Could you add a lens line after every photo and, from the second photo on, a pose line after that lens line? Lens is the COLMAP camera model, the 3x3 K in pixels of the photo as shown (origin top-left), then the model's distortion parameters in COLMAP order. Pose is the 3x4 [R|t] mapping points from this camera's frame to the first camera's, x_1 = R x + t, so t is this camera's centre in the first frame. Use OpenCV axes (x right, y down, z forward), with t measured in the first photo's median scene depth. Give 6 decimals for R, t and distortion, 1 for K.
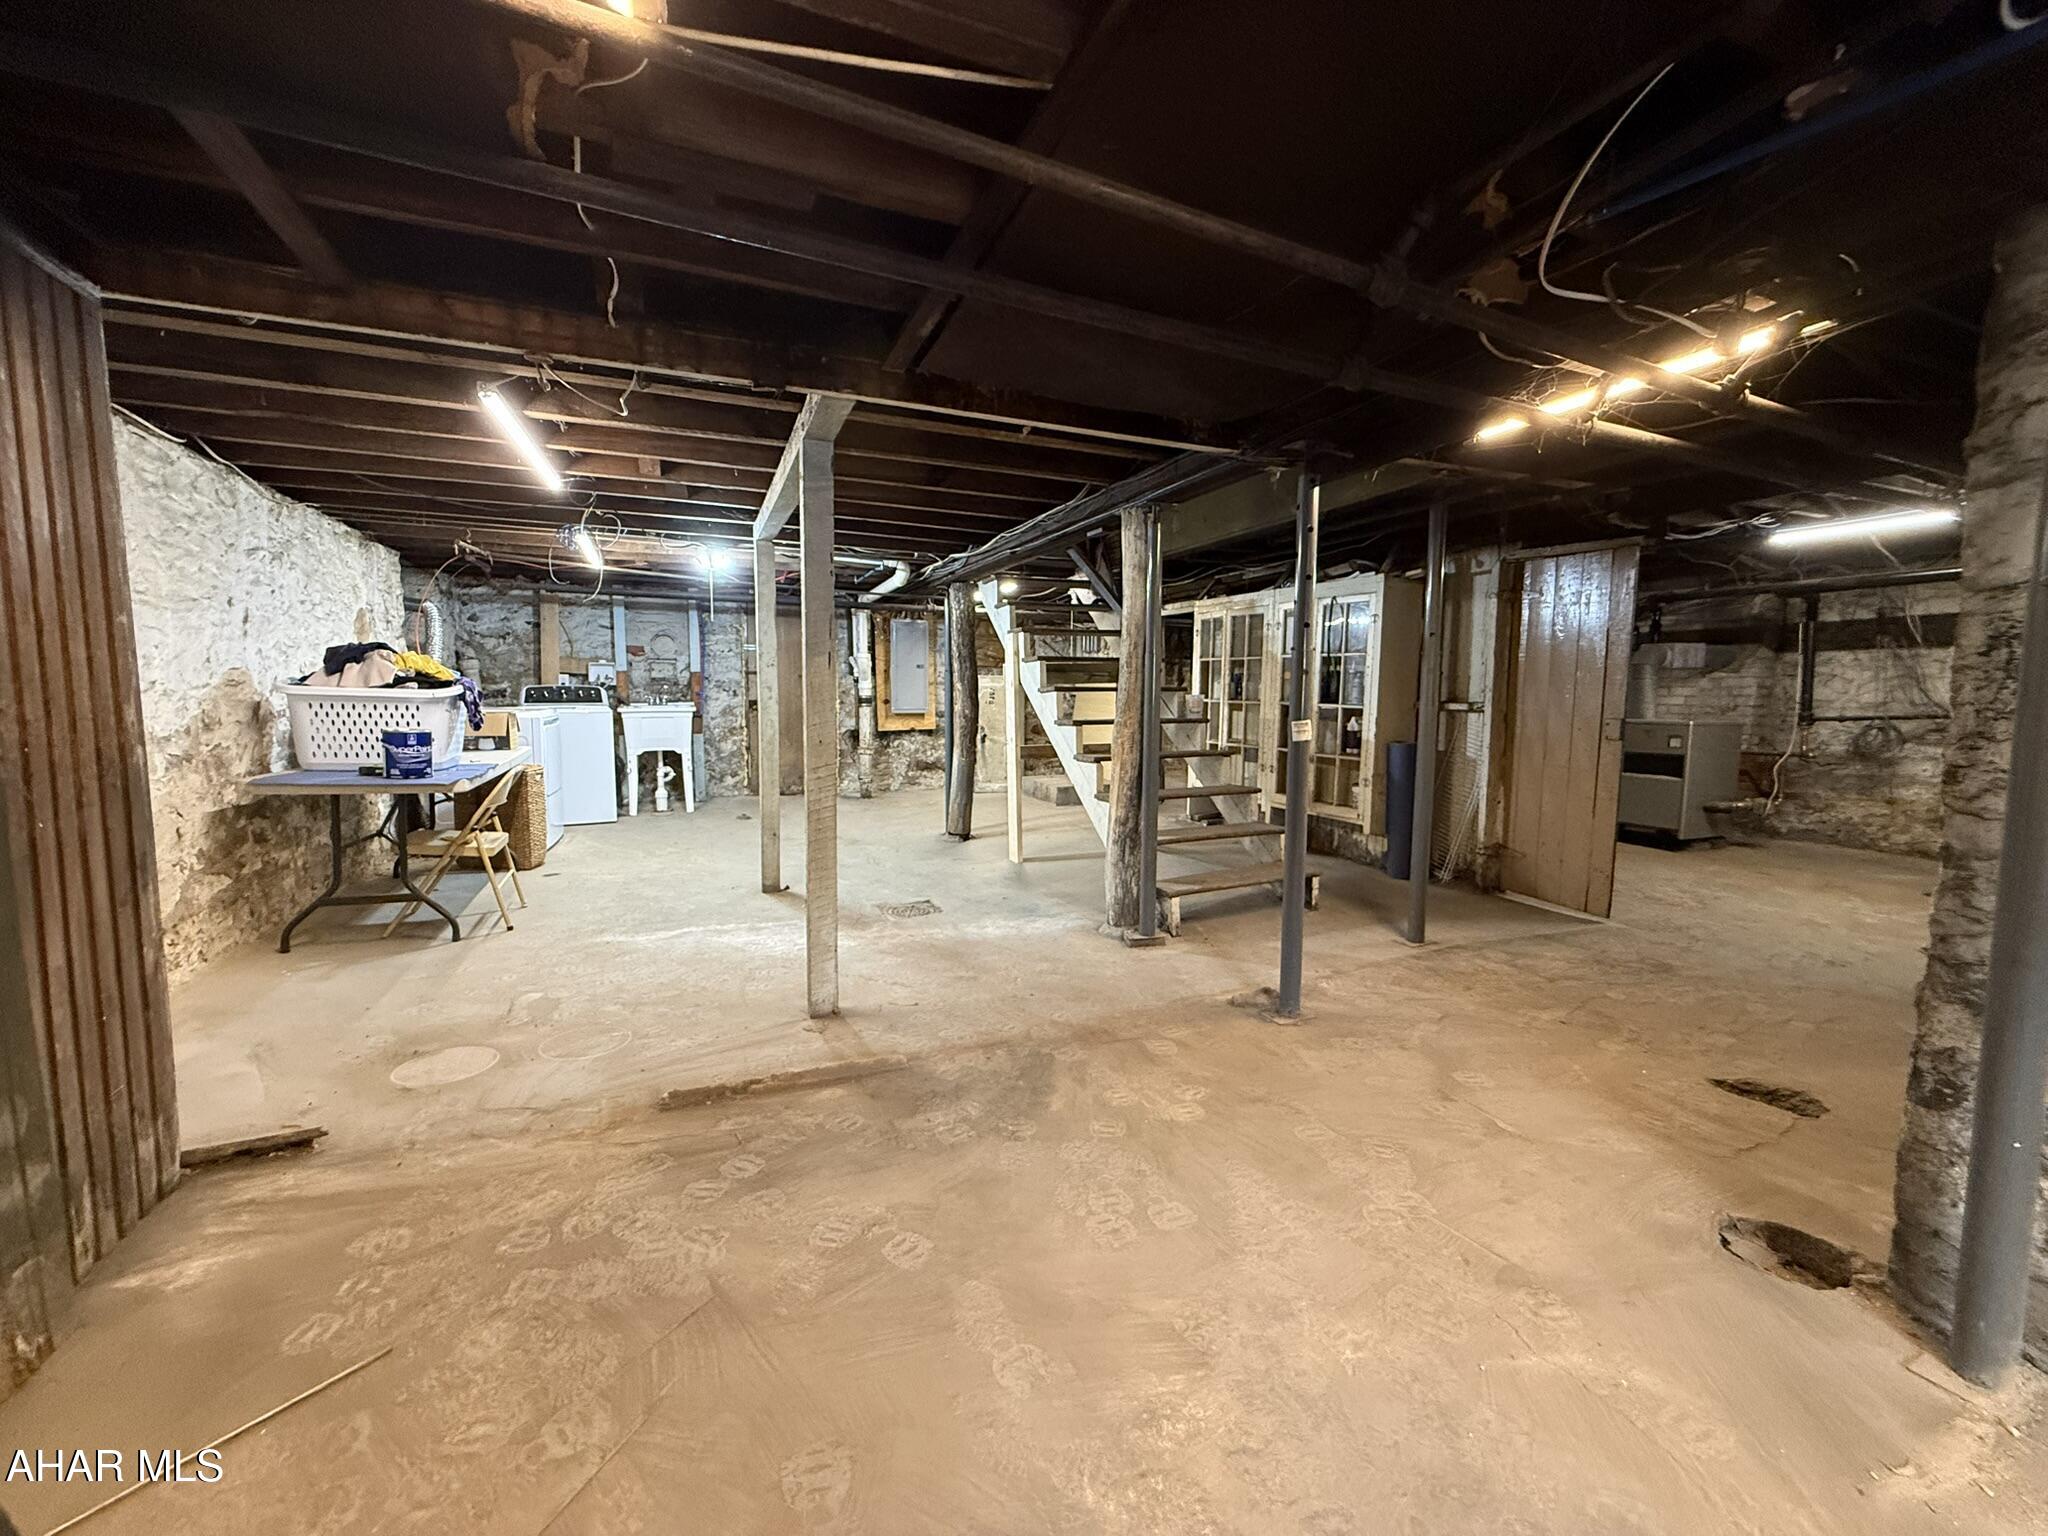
lens RADIAL K [[814.4, 0, 1013.3], [0, 814.4, 761.1], [0, 0, 1]] dist [0.000400, -0.000316]
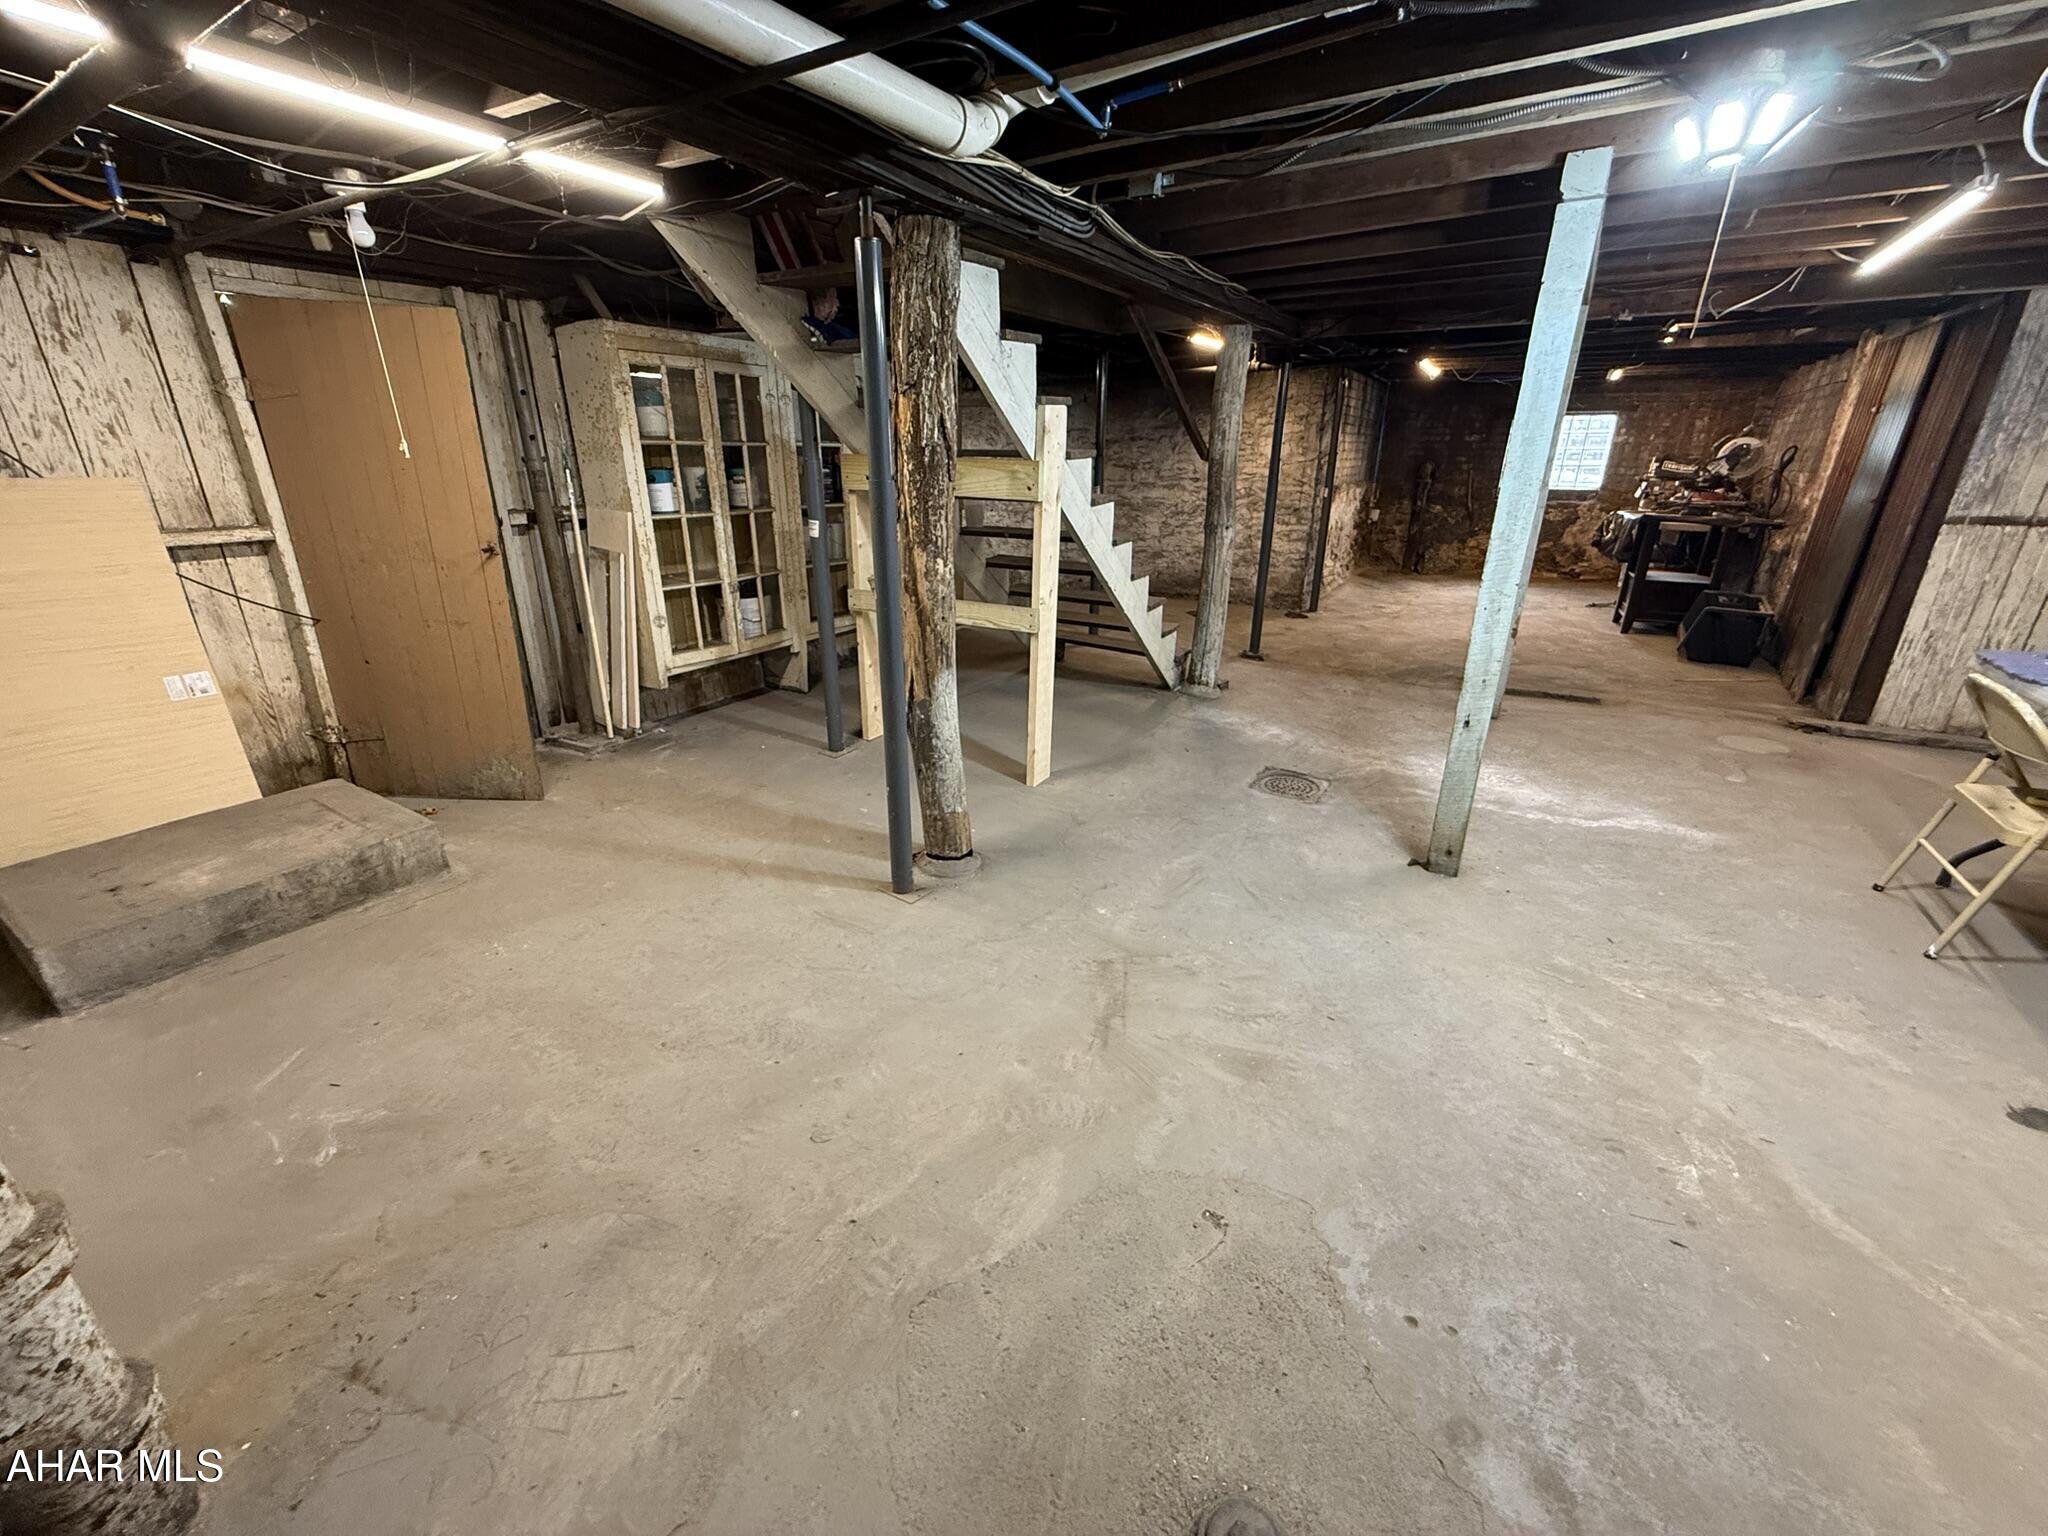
lens RADIAL K [[814.4, 0, 1022.0], [0, 814.4, 763.4], [0, 0, 1]] dist [0.000400, -0.000316]
pose [[-0.591476, -0.294825, 0.750489, -0.718601], [0.067361, 0.909435, 0.410354, -0.239650], [-0.803504, 0.293268, -0.518050, 2.037298]]
